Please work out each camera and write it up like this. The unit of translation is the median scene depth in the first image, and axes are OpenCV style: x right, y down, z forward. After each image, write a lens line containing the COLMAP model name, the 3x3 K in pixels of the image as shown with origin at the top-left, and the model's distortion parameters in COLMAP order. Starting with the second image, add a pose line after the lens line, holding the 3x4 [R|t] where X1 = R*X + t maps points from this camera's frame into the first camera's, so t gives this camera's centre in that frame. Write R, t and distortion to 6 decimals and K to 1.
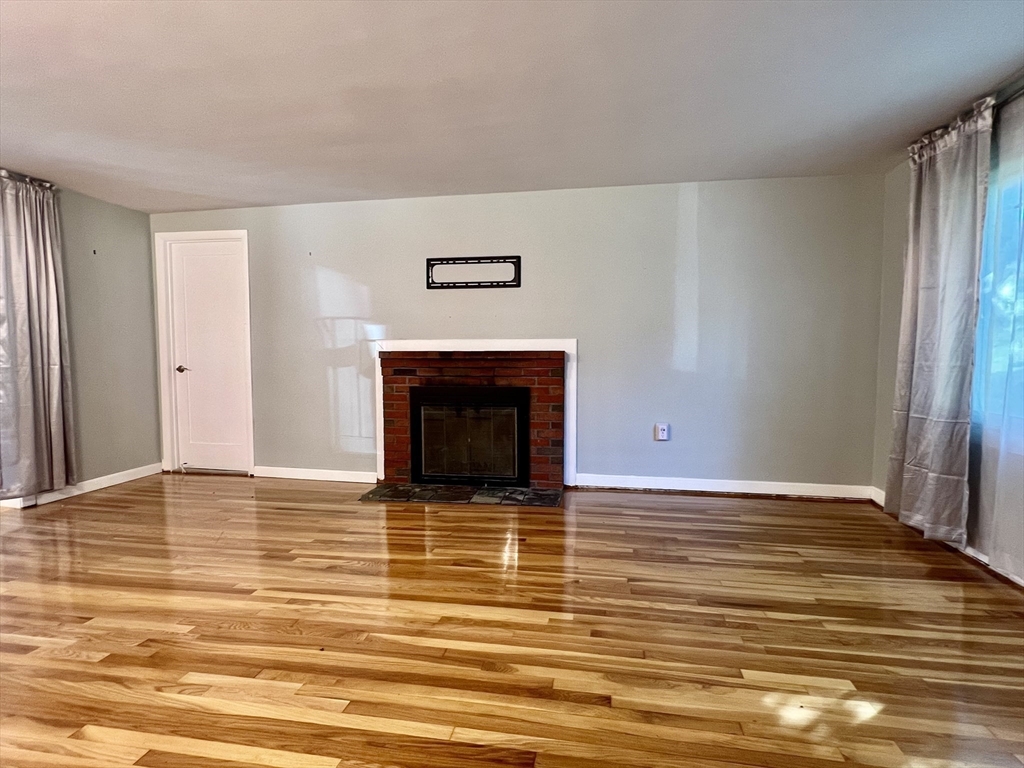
lens RADIAL K [[547.8, 0, 512.7], [0, 547.8, 387.7], [0, 0, 1]] dist [0.000413, -0.001212]
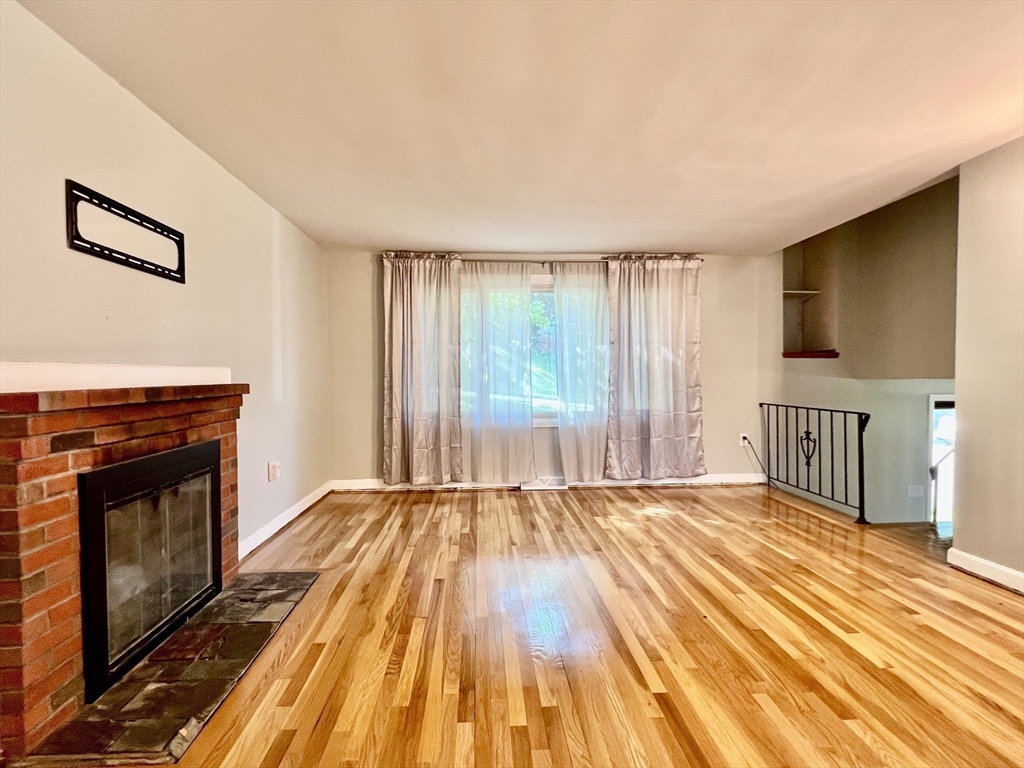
lens RADIAL K [[547.8, 0, 511.2], [0, 547.8, 384.3], [0, 0, 1]] dist [0.000413, -0.001212]
pose [[-0.236609, -0.015662, 0.971479, -0.697900], [0.069992, 0.996998, 0.033121, -0.064079], [-0.969081, 0.075832, -0.234803, 0.805202]]
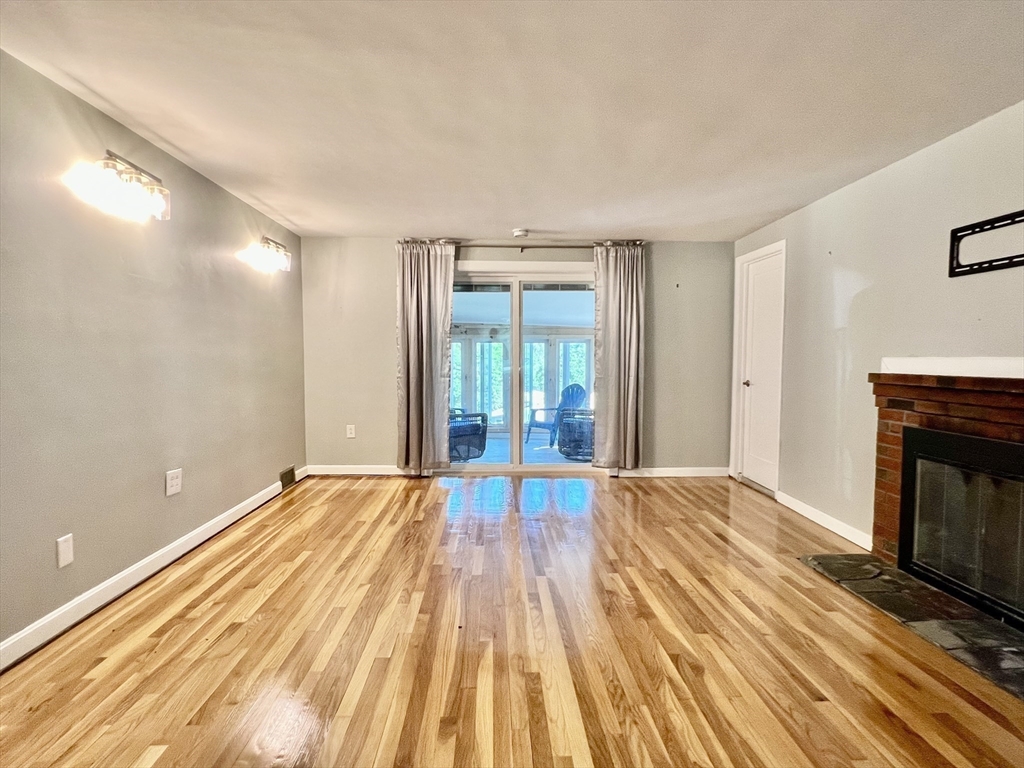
lens RADIAL K [[547.8, 0, 508.9], [0, 547.8, 388.9], [0, 0, 1]] dist [0.000413, -0.001212]
pose [[0.206069, 0.059004, -0.976757, 0.385182], [-0.066817, 0.996699, 0.046112, -0.048525], [0.976254, 0.055762, 0.209331, 0.392013]]
